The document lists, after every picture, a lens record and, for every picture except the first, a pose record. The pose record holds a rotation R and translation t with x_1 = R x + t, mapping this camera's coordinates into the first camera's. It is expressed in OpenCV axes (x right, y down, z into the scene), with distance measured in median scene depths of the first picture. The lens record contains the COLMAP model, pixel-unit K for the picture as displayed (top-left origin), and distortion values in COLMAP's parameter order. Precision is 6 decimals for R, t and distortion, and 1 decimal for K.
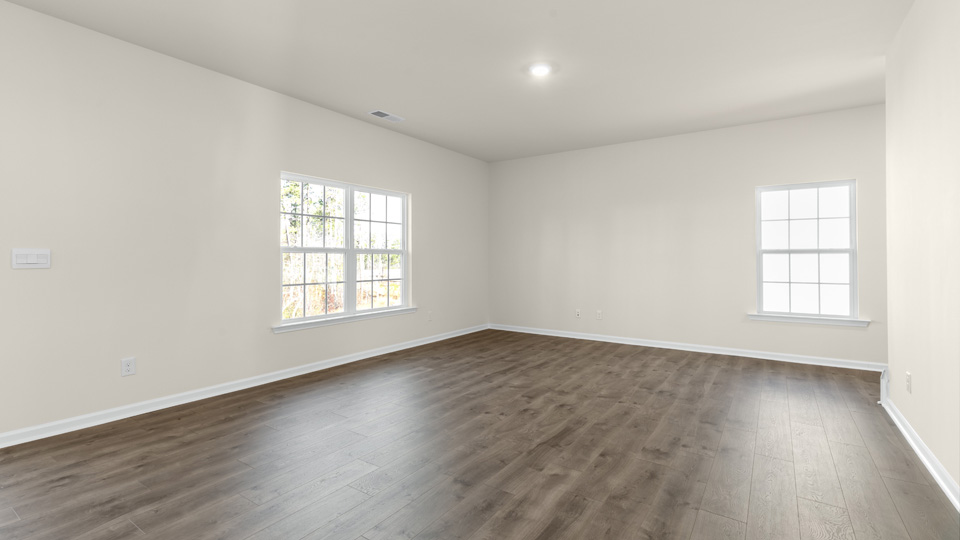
lens RADIAL K [[432.9, 0, 486.5], [0, 432.9, 253.9], [0, 0, 1]] dist [0.006416, -0.001089]
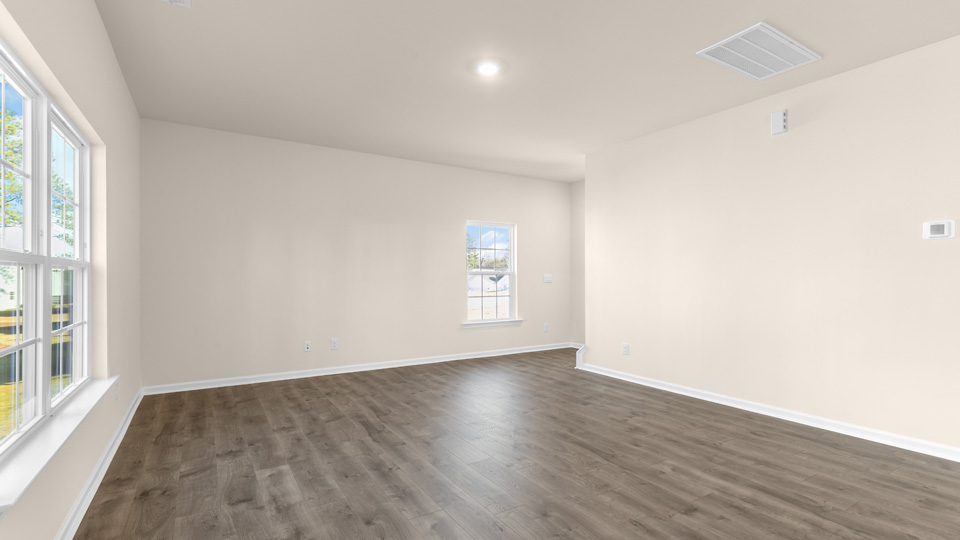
lens RADIAL K [[432.9, 0, 478.3], [0, 432.9, 274.1], [0, 0, 1]] dist [0.006416, -0.001089]
pose [[0.408758, 0.012086, 0.912563, -0.959316], [-0.012915, 0.999889, -0.007457, 0.006005], [-0.912551, -0.008738, 0.408869, 0.870371]]
